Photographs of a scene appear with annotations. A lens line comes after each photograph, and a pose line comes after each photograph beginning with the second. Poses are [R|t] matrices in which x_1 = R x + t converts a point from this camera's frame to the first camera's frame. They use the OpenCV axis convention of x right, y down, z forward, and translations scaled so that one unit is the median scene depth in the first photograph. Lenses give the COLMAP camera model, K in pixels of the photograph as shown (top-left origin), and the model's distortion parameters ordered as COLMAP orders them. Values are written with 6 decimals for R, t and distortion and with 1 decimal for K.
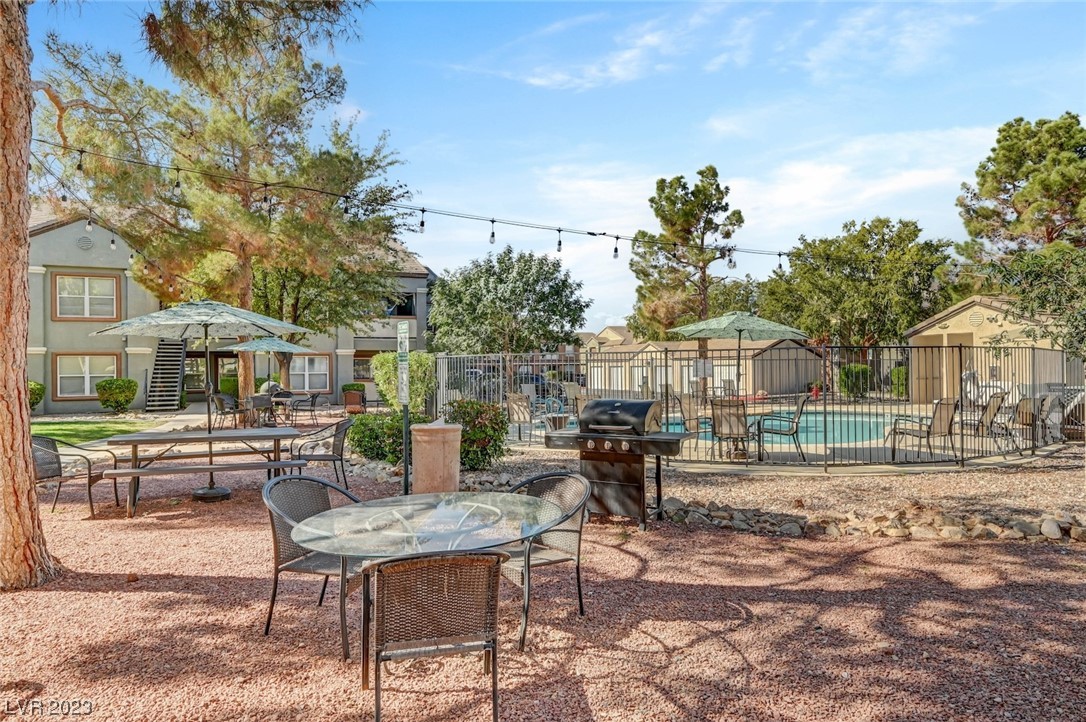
lens RADIAL K [[620.2, 0, 543.0], [0, 620.2, 361.0], [0, 0, 1]] dist [-0.001139, -0.003102]
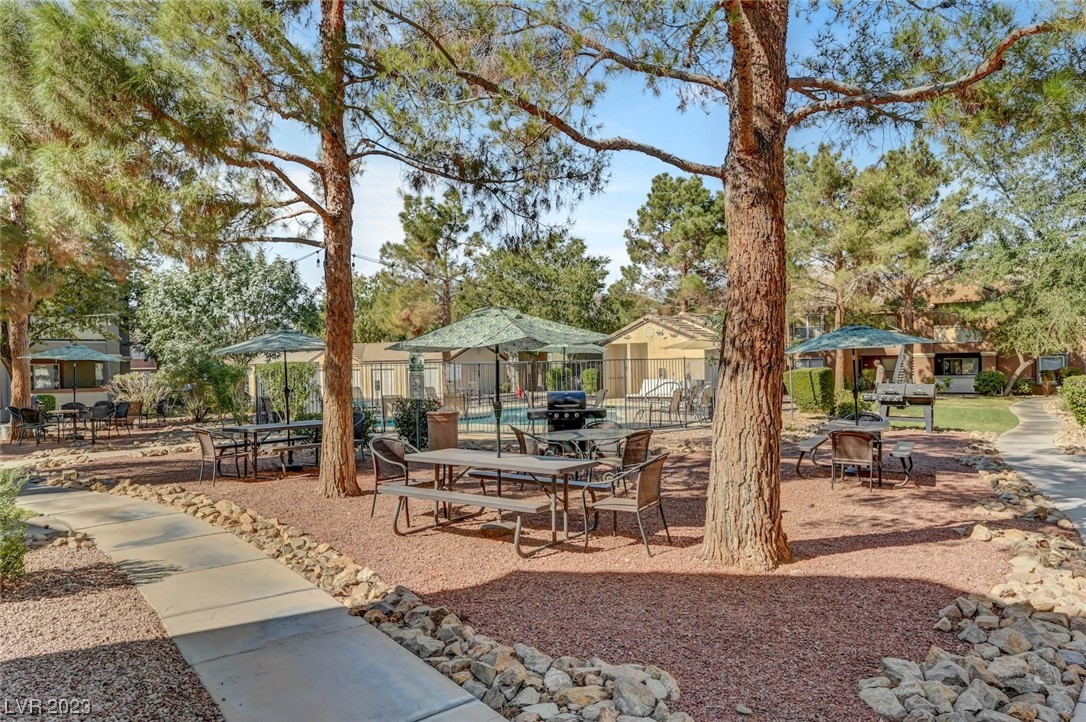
lens RADIAL K [[713.4, 0, 543.0], [0, 713.4, 361.0], [0, 0, 1]] dist [-0.000189, 0.000013]
pose [[0.866797, -0.005716, 0.498629, -0.203771], [0.007458, 0.999971, -0.001501, -0.004934], [-0.498606, 0.005020, 0.866814, -0.163051]]
